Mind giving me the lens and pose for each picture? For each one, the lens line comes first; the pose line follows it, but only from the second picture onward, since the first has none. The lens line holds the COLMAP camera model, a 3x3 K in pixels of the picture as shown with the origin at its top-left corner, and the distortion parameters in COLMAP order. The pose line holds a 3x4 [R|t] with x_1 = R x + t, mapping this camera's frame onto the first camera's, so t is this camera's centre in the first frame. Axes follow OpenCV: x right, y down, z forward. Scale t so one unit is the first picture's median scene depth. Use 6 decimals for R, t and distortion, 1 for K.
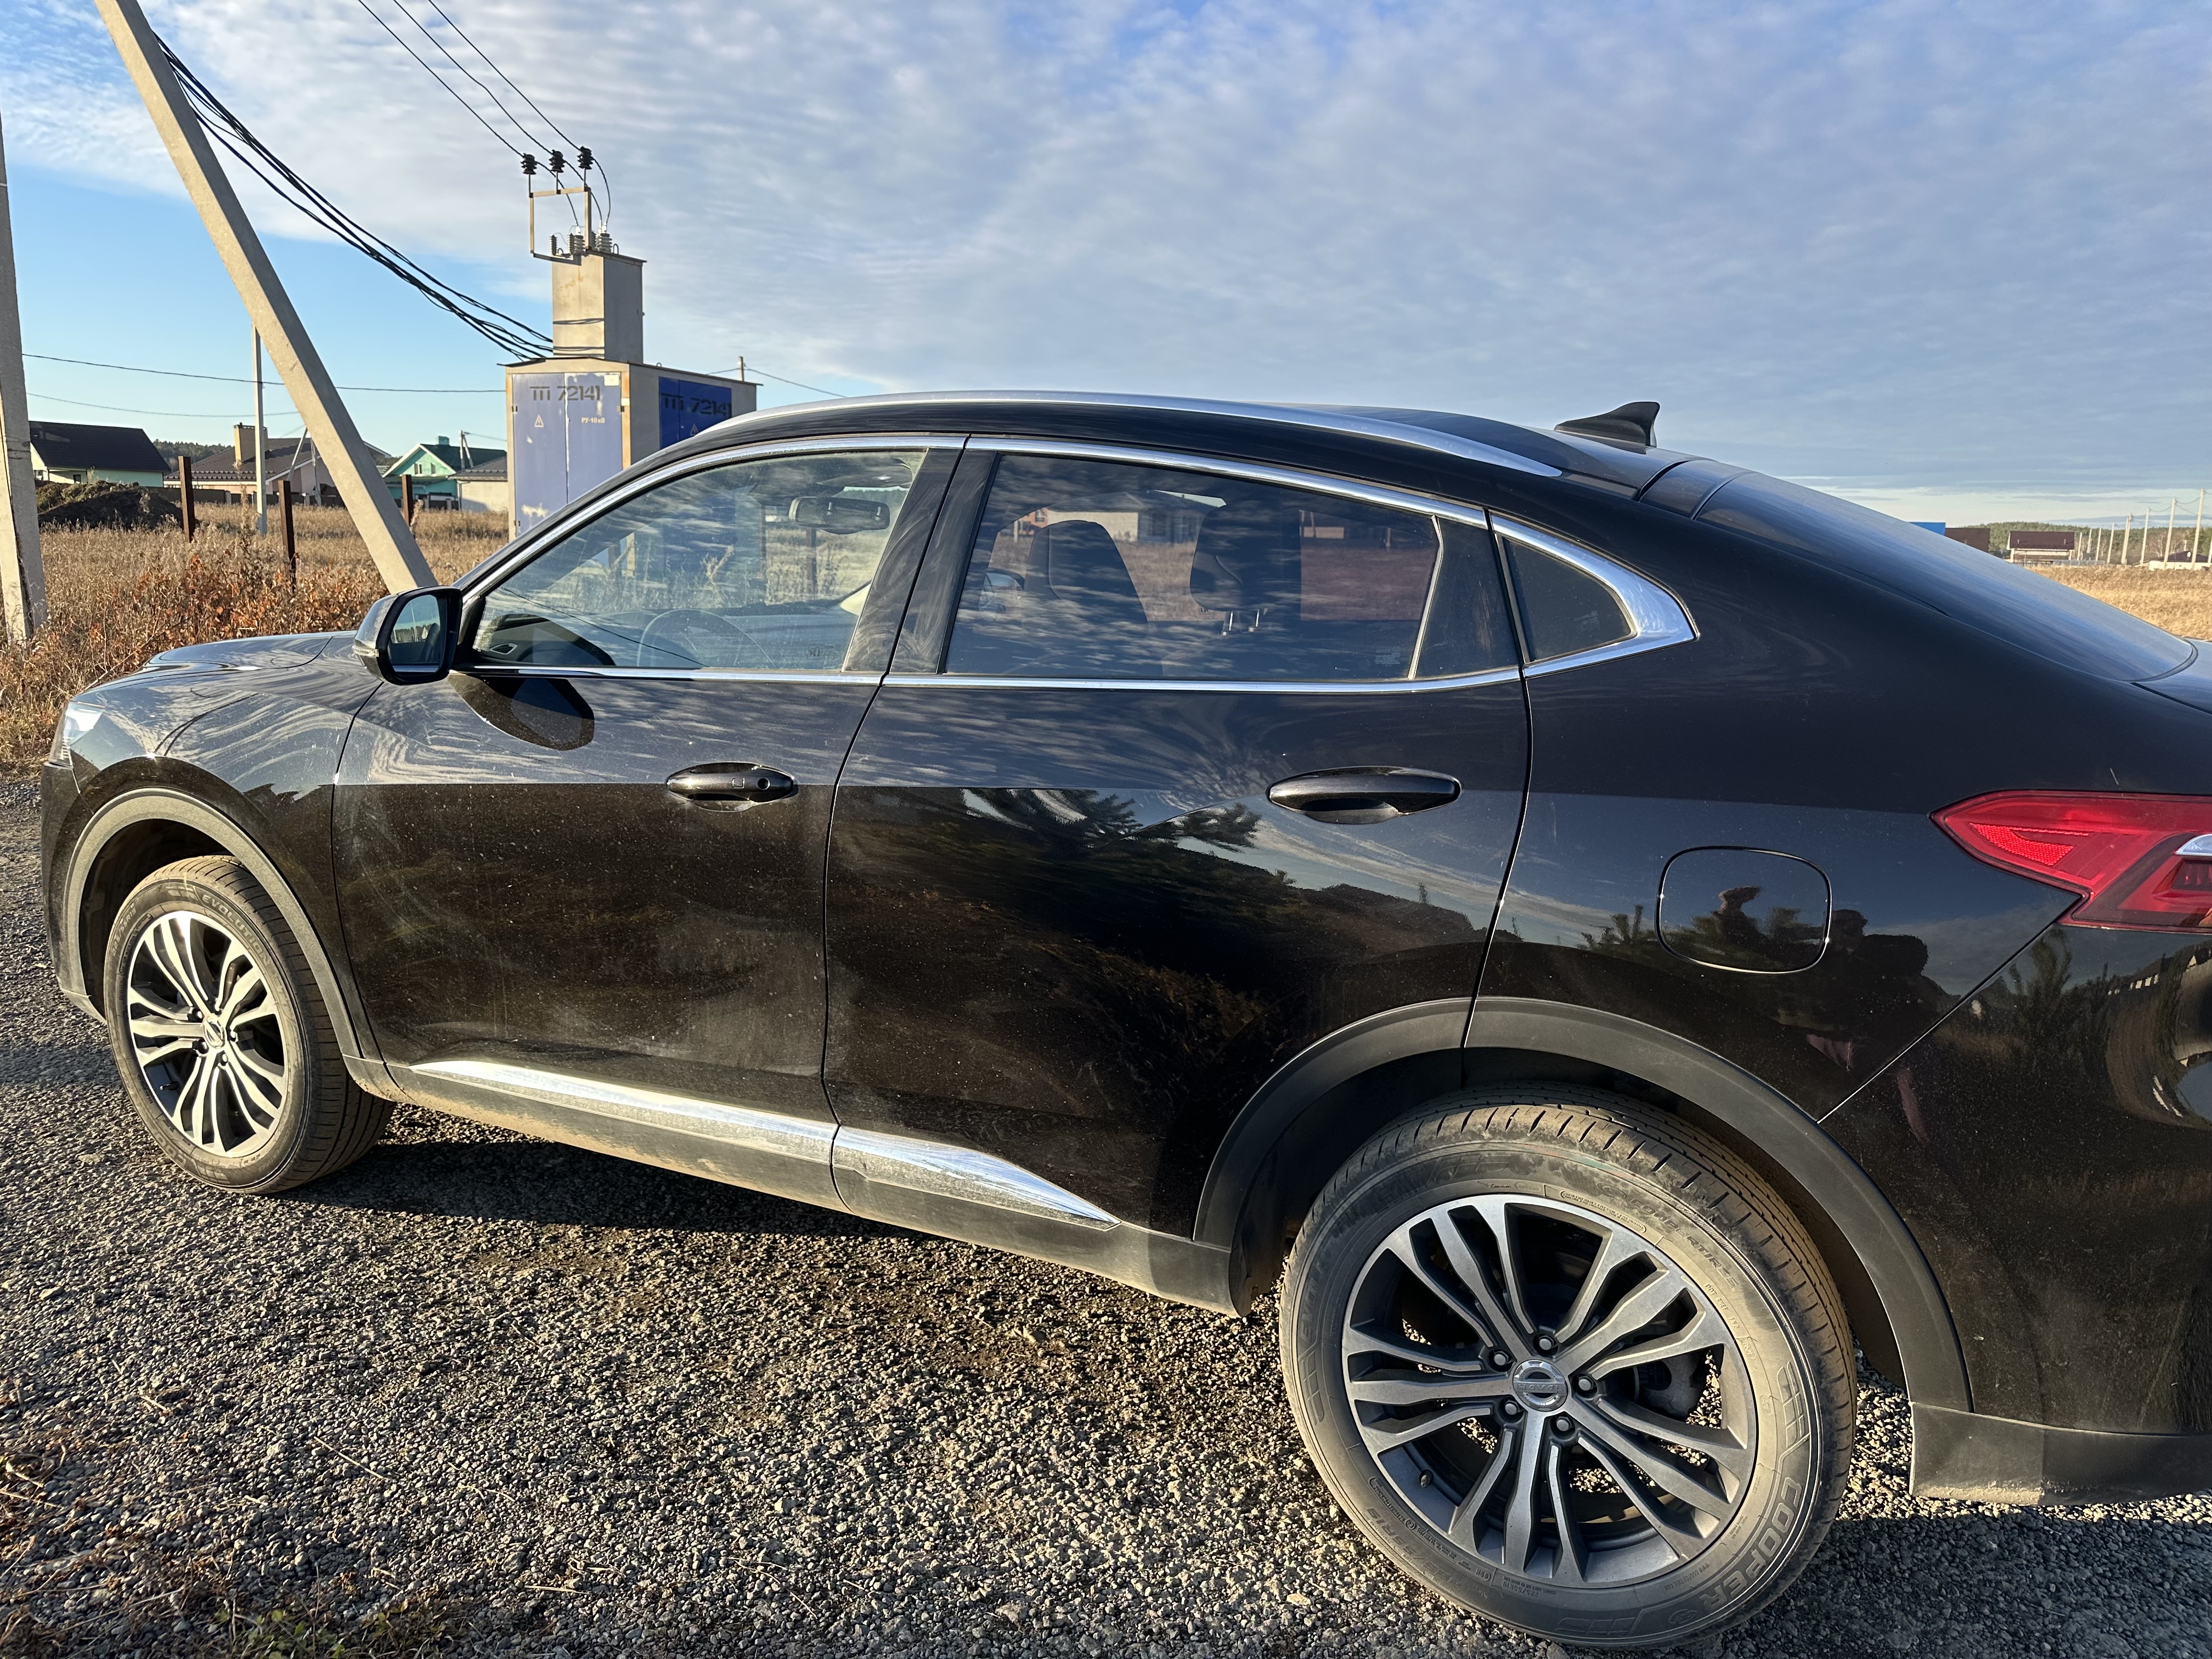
lens RADIAL K [[1553.1, 0, 1084.0], [0, 1553.1, 834.4], [0, 0, 1]] dist [0.014373, -0.025763]
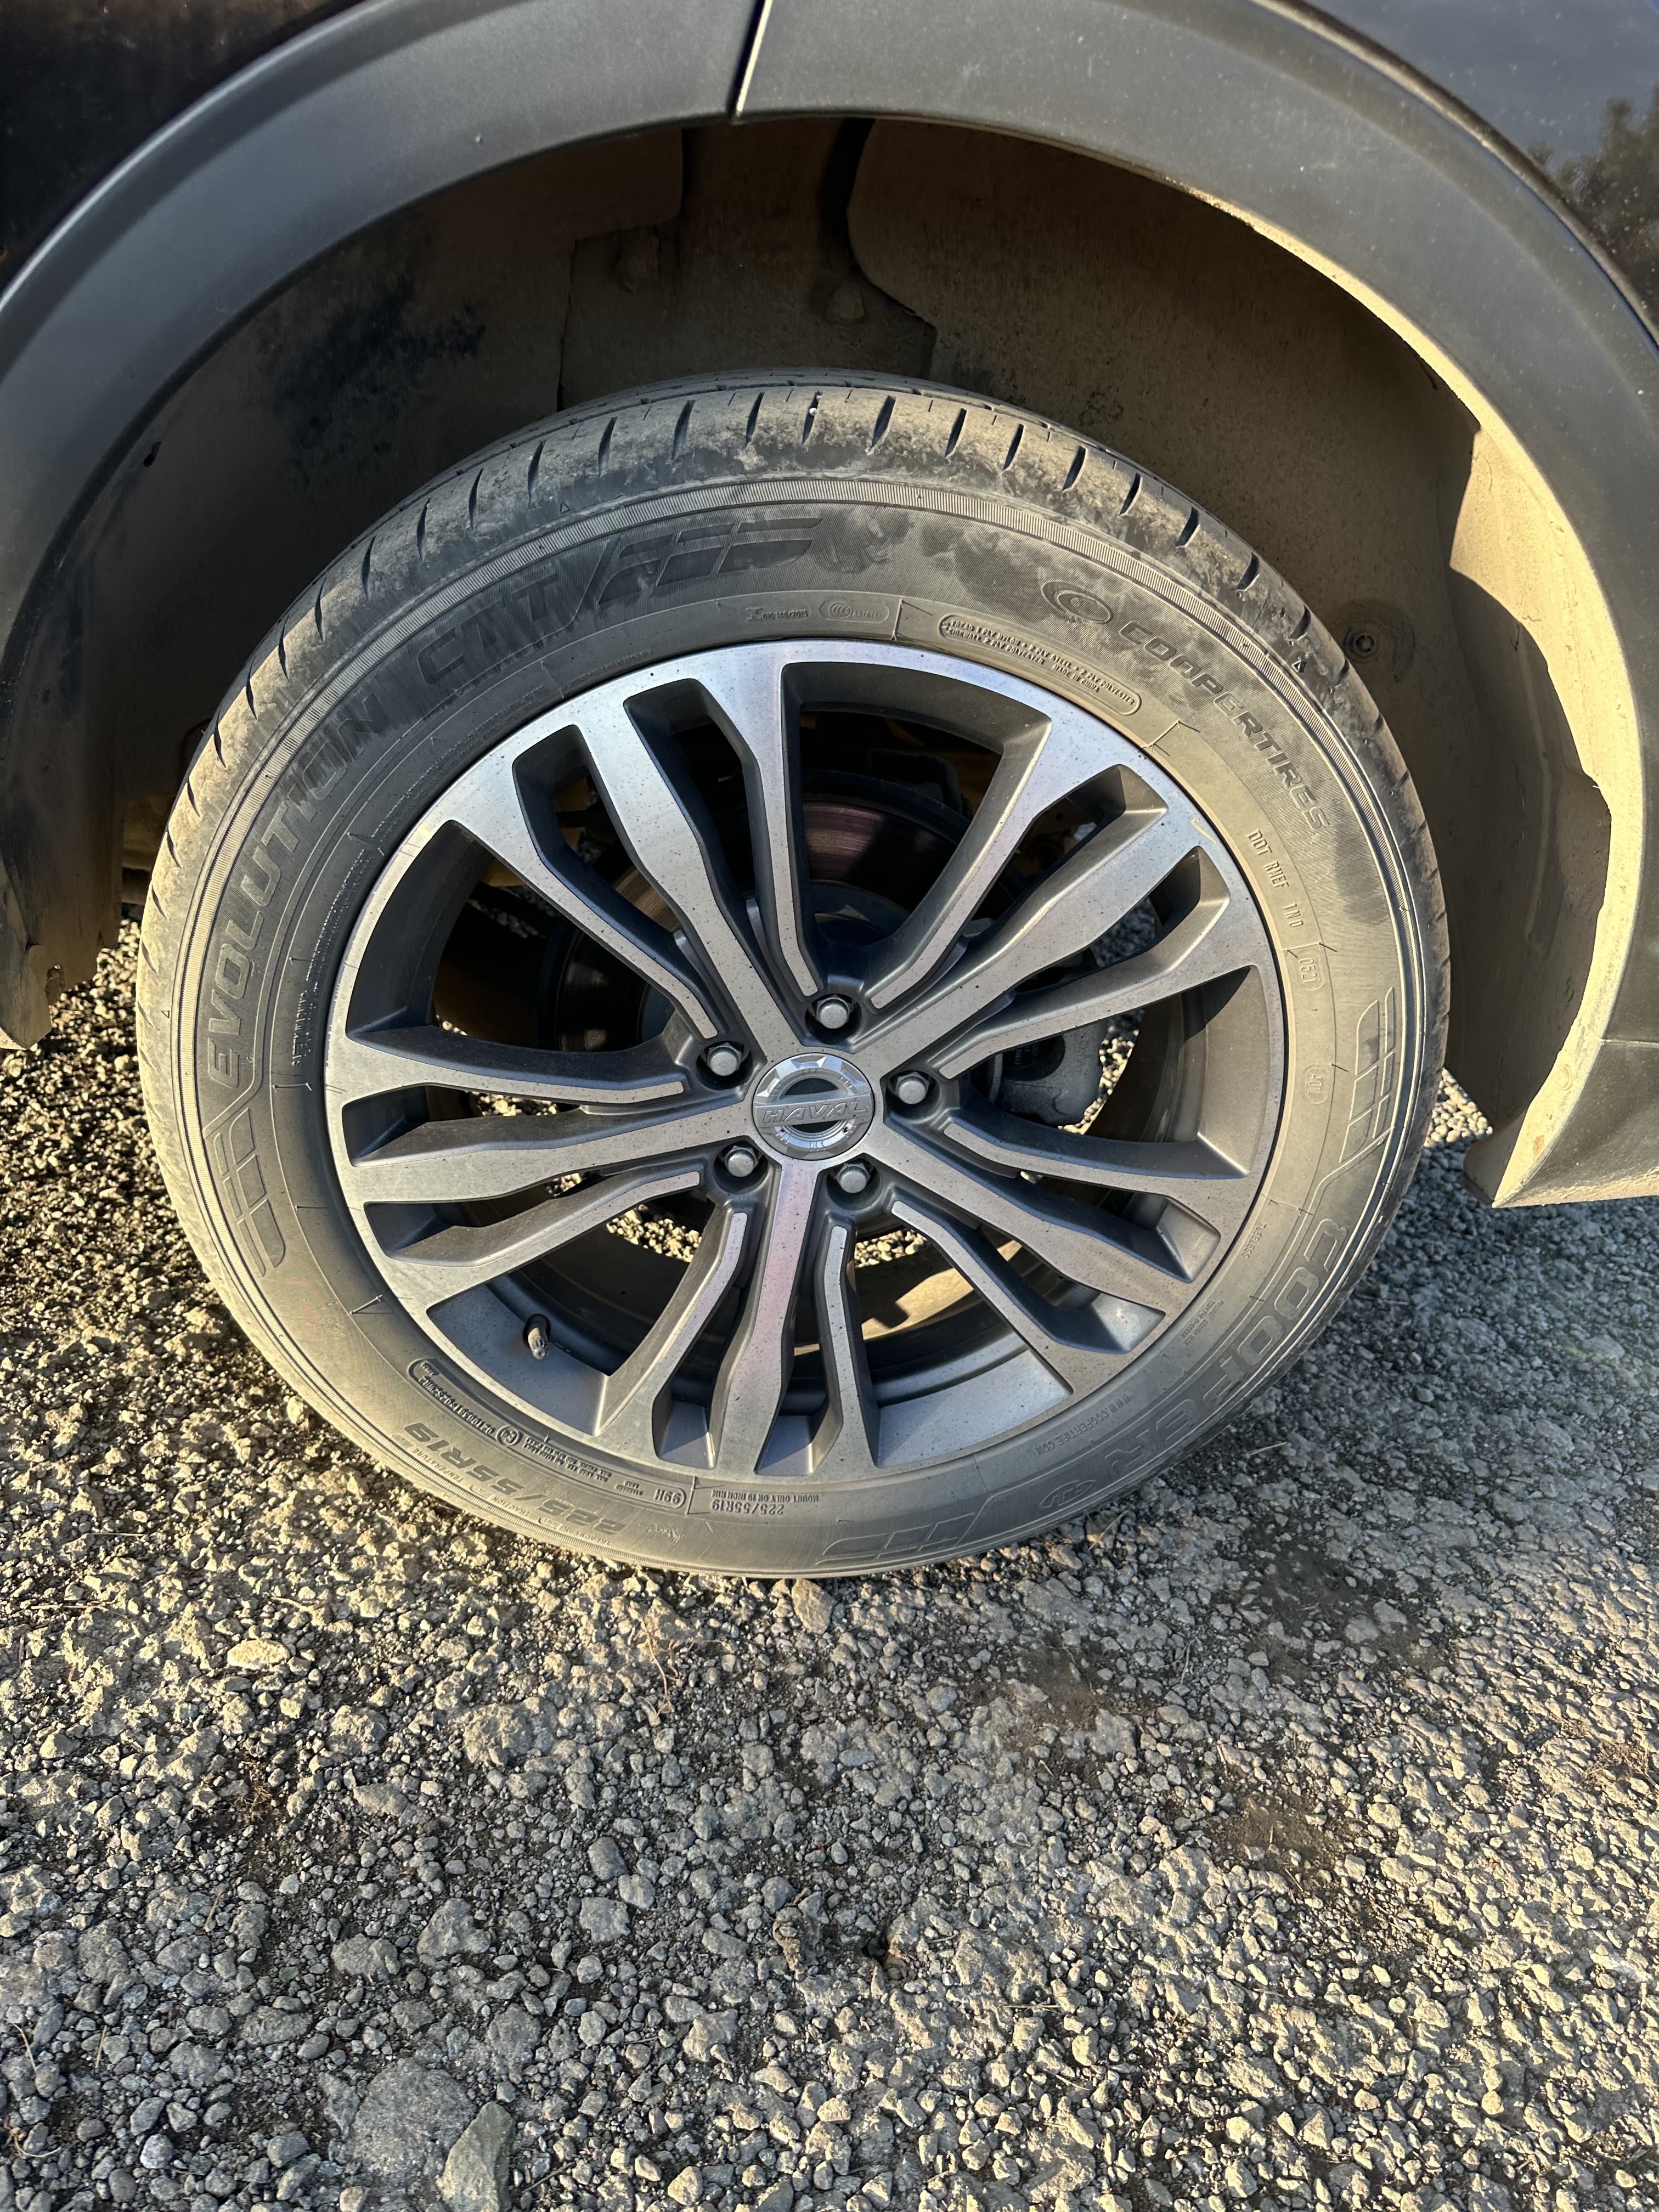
lens RADIAL K [[1553.1, 0, 849.4], [0, 1553.1, 1073.1], [0, 0, 1]] dist [0.014373, -0.025763]
pose [[0.826479, -0.149628, 0.542719, 0.065719], [-0.050076, 0.940672, 0.335602, 0.193280], [-0.560736, -0.304546, 0.769953, 0.643110]]
